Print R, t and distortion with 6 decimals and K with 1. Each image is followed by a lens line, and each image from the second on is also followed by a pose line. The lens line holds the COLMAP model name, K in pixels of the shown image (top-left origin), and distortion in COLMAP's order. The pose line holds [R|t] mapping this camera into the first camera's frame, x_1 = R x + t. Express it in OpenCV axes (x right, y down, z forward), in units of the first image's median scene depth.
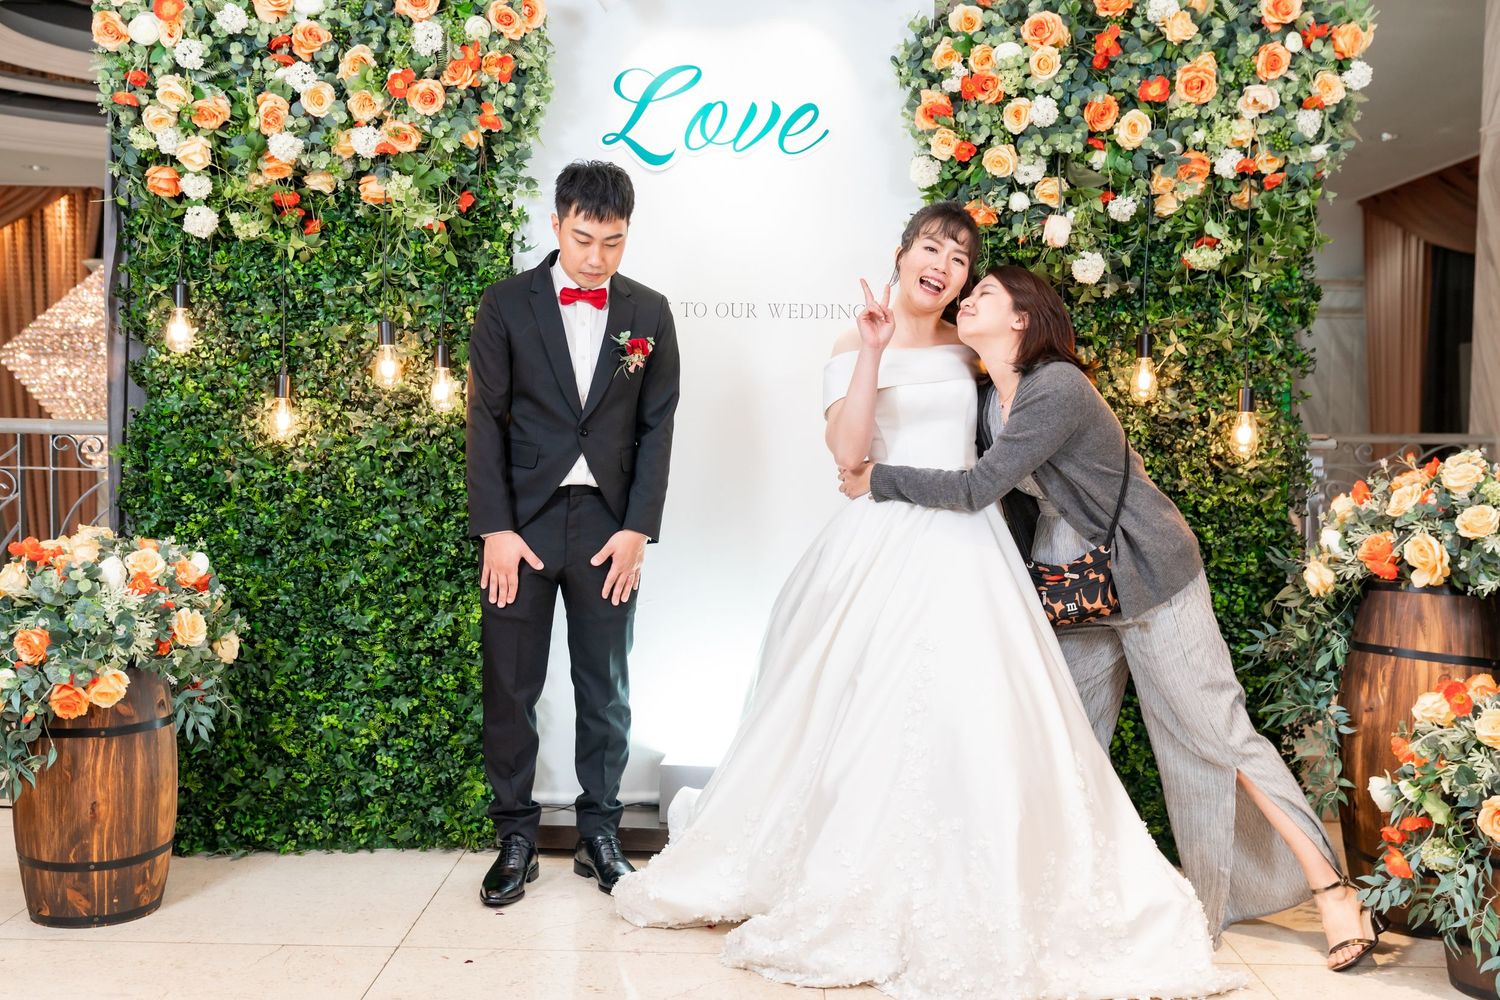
lens RADIAL K [[1526.9, 0, 738.5], [0, 1526.9, 503.2], [0, 0, 1]] dist [0.001746, -0.000757]
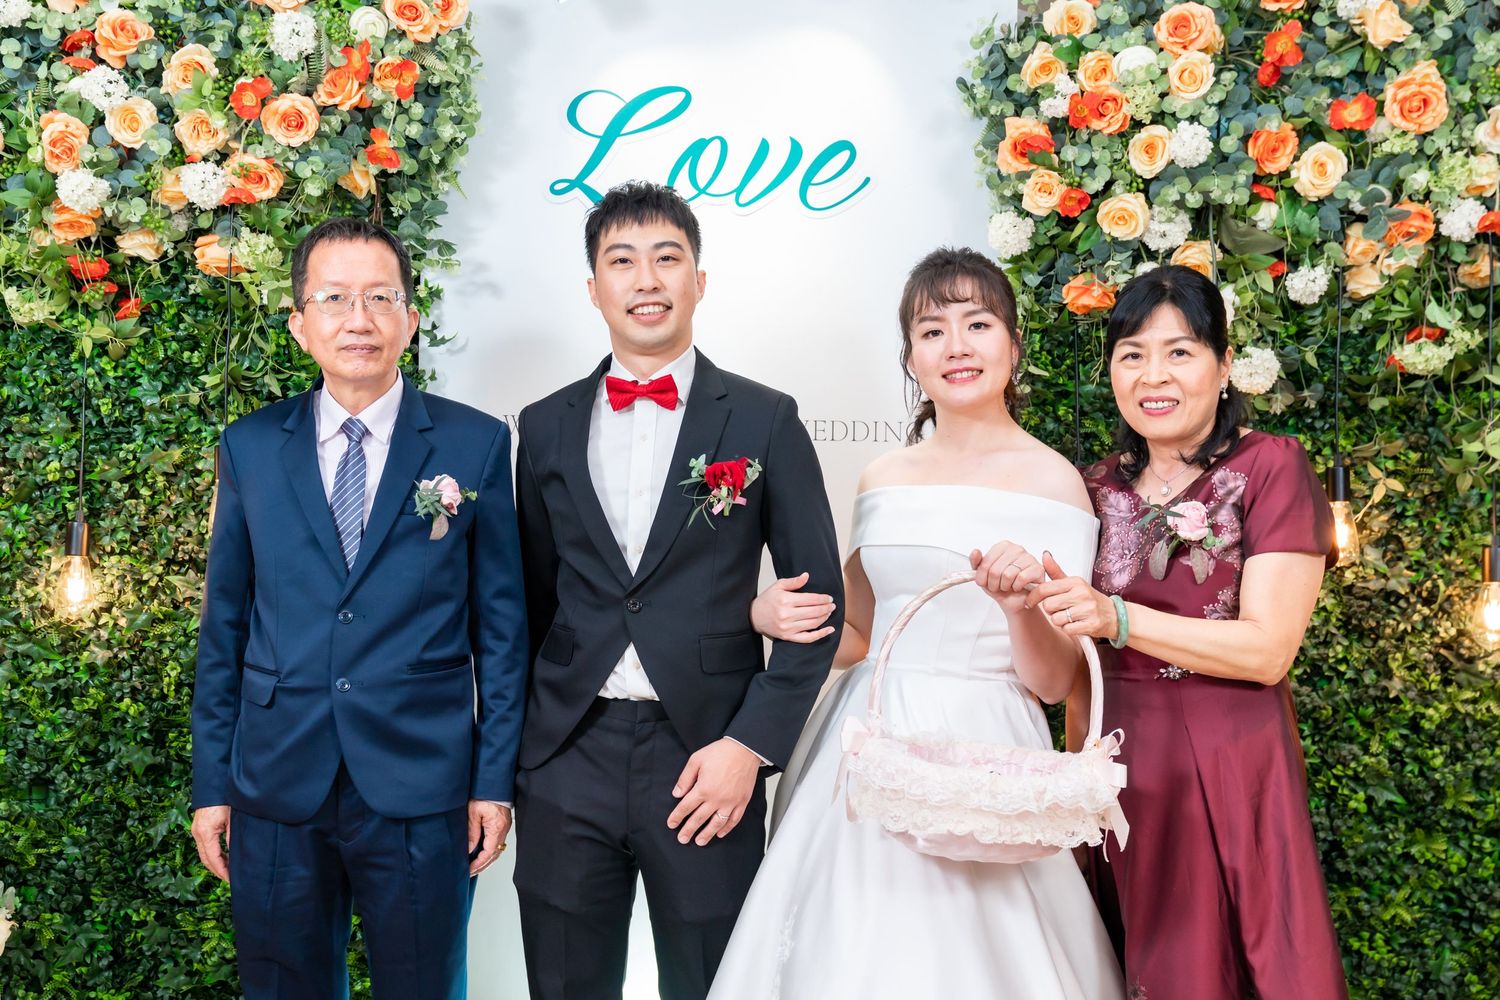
lens RADIAL K [[1495.7, 0, 707.8], [0, 1495.7, 497.5], [0, 0, 1]] dist [-0.009454, 0.037541]
pose [[0.999993, 0.003203, 0.001975, -0.017817], [-0.003038, 0.996906, -0.078539, -0.044505], [-0.002221, 0.078533, 0.996909, 0.340838]]
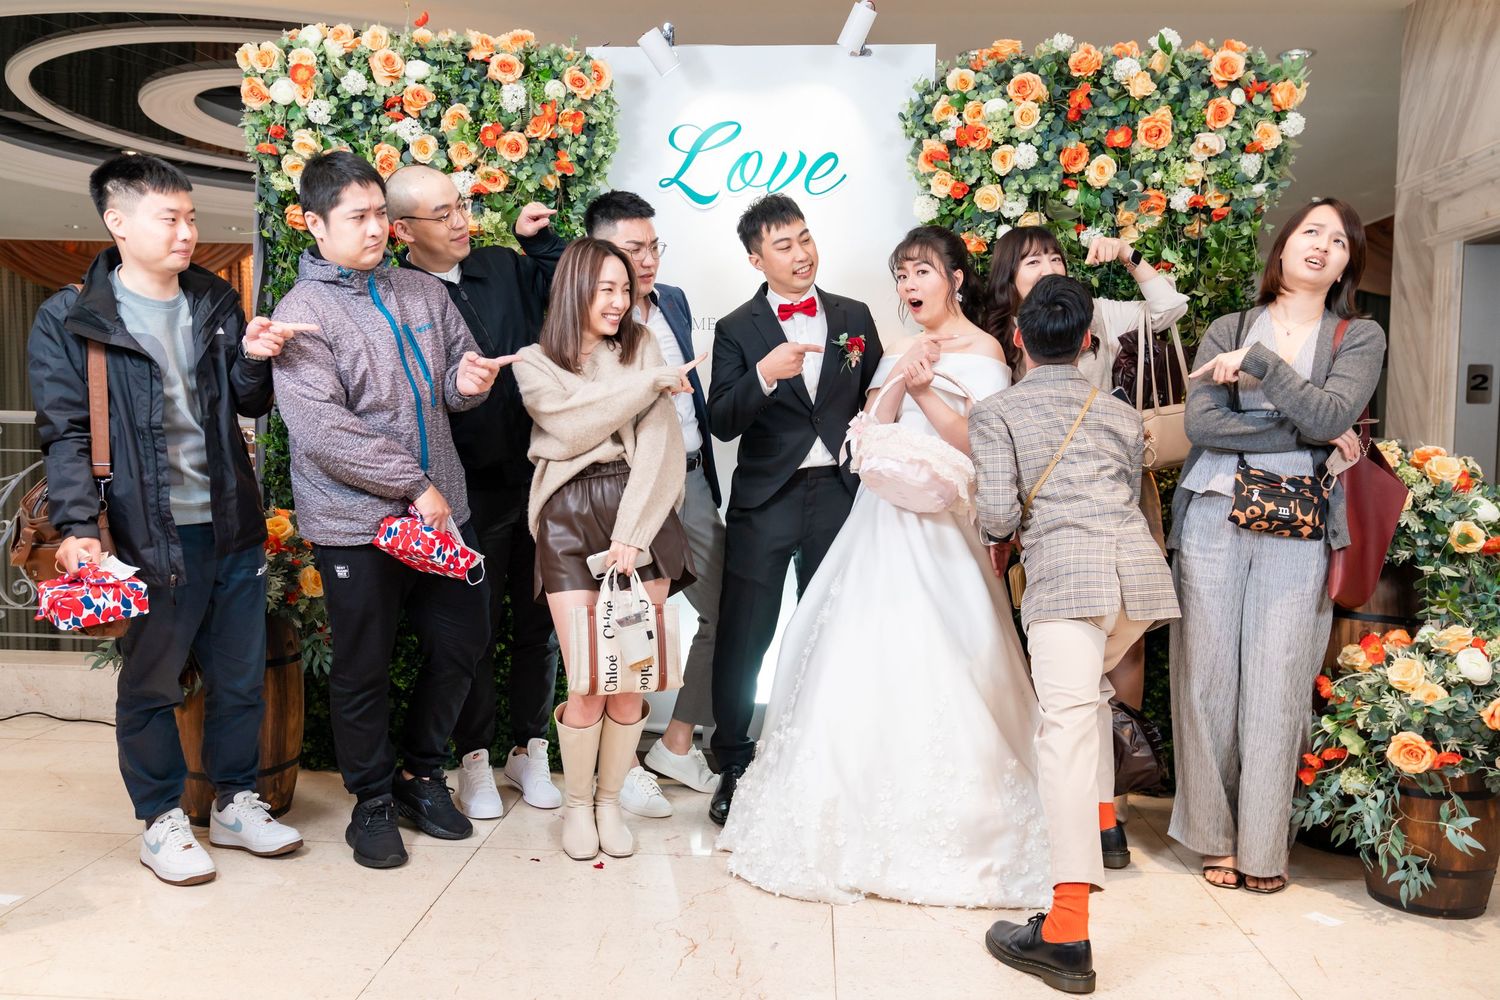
lens RADIAL K [[1207.8, 0, 750.0], [0, 1207.8, 500.0], [0, 0, 1]] dist [-0.006371, 0.003652]
pose [[0.999305, 0.006048, -0.036784, 0.020748], [-0.006103, 0.999980, -0.001380, 0.014684], [0.036775, 0.001603, 0.999322, 0.049627]]
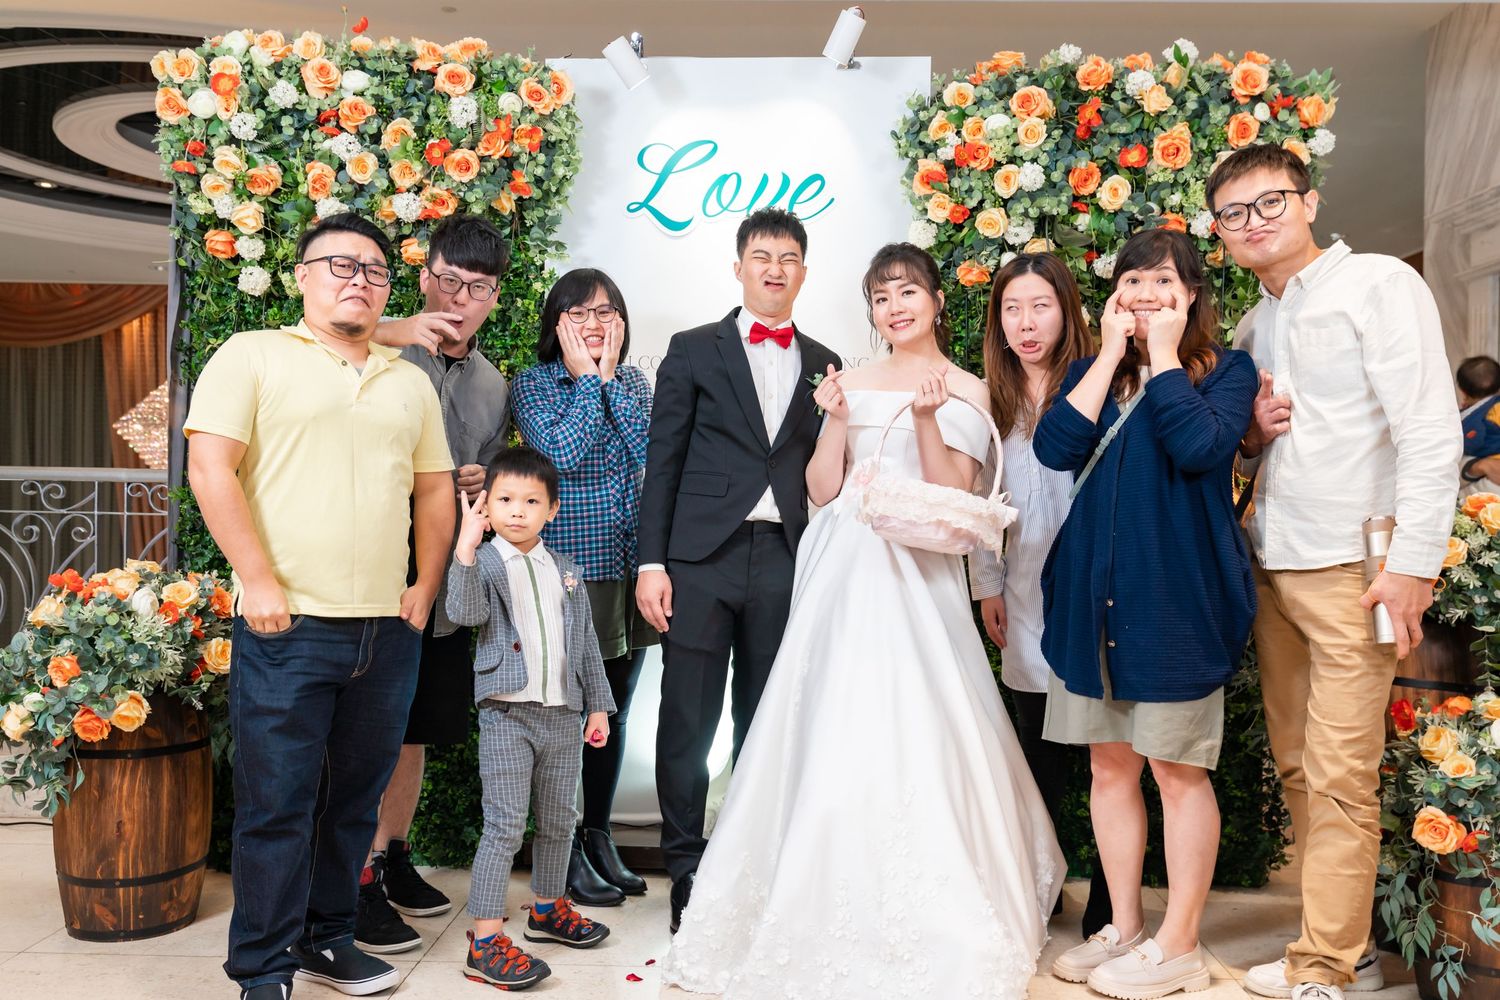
lens RADIAL K [[1309.6, 0, 769.3], [0, 1309.6, 503.1], [0, 0, 1]] dist [-0.000707, -0.001229]
pose [[0.999973, -0.001491, -0.007229, 0.020311], [0.001138, 0.998817, -0.048615, 0.019236], [0.007293, 0.048606, 0.998791, 0.082336]]
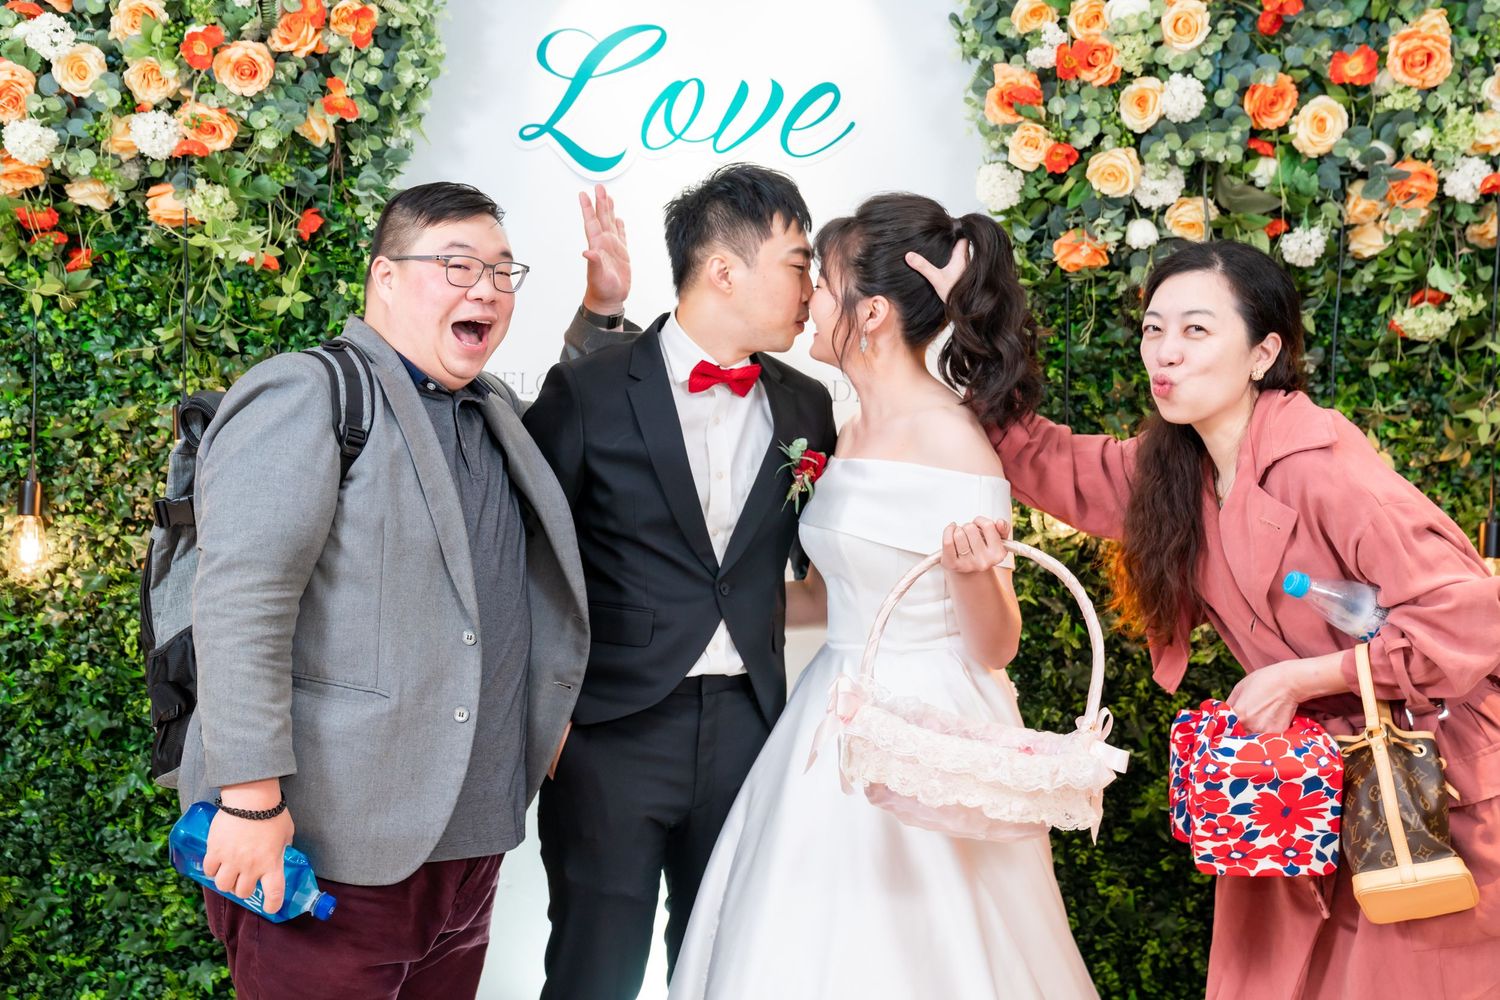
lens RADIAL K [[1775.2, 0, 737.3], [0, 1775.2, 498.0], [0, 0, 1]] dist [0.020991, -0.008004]
pose [[0.999805, 0.012216, -0.015487, 0.022646], [-0.012487, 0.999768, -0.017539, -0.068878], [0.015269, 0.017729, 0.999726, 0.235624]]
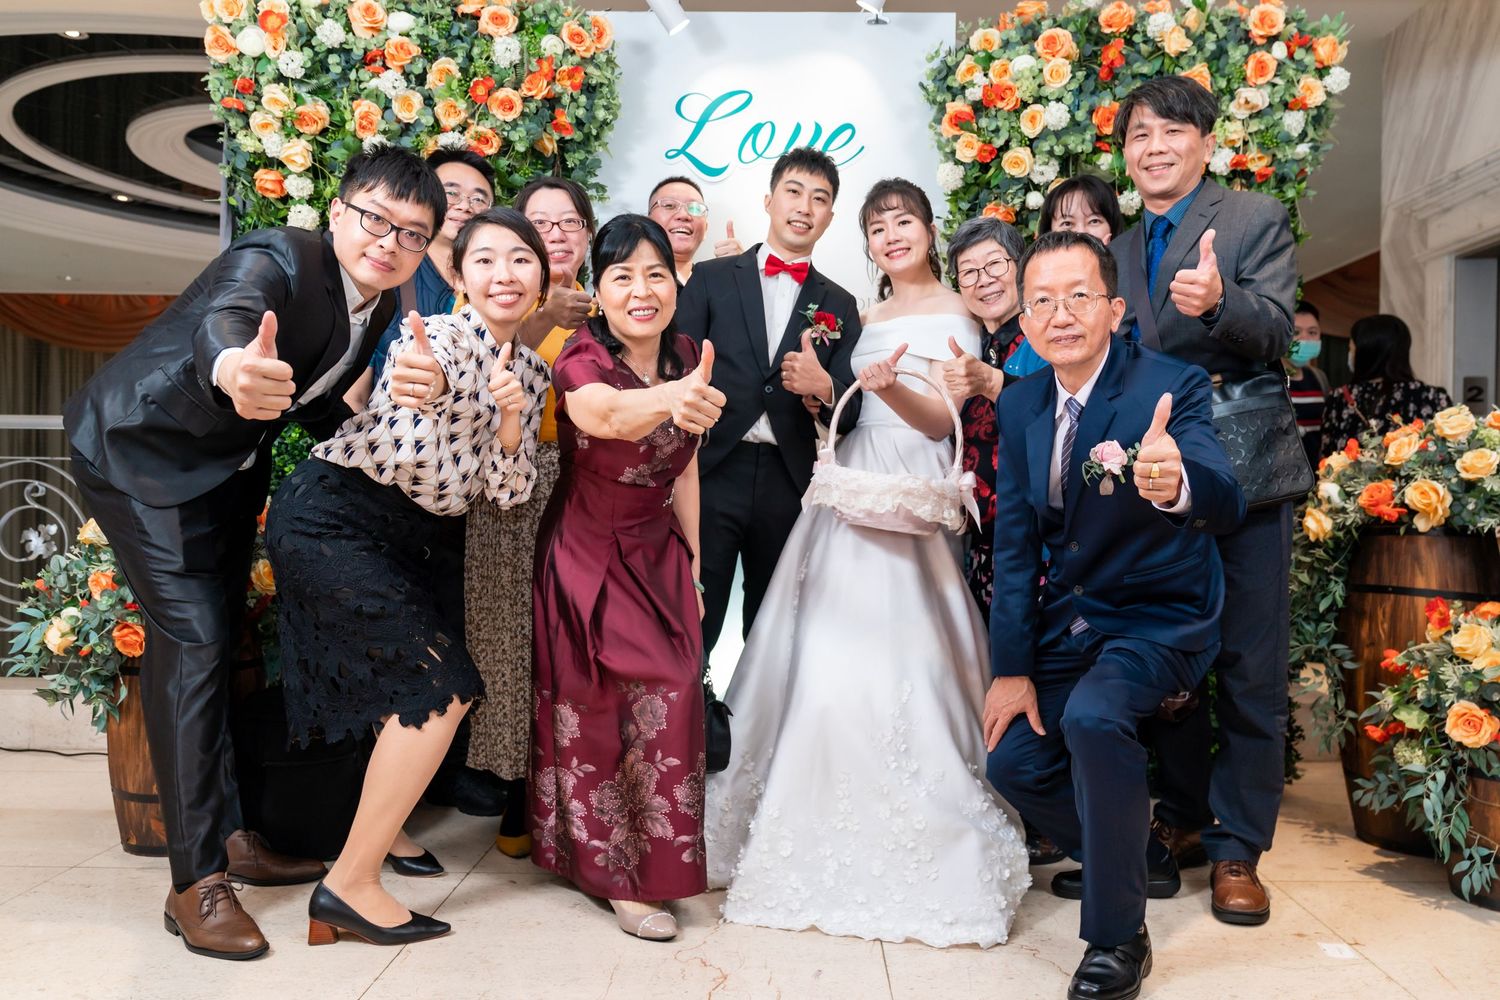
lens RADIAL K [[1132.5, 0, 784.0], [0, 1132.5, 511.9], [0, 0, 1]] dist [0.002556, -0.002961]
pose [[0.999953, -0.006364, 0.007297, -0.008460], [0.006694, 0.998918, -0.046023, 0.070755], [-0.006996, 0.046070, 0.998914, 0.182208]]
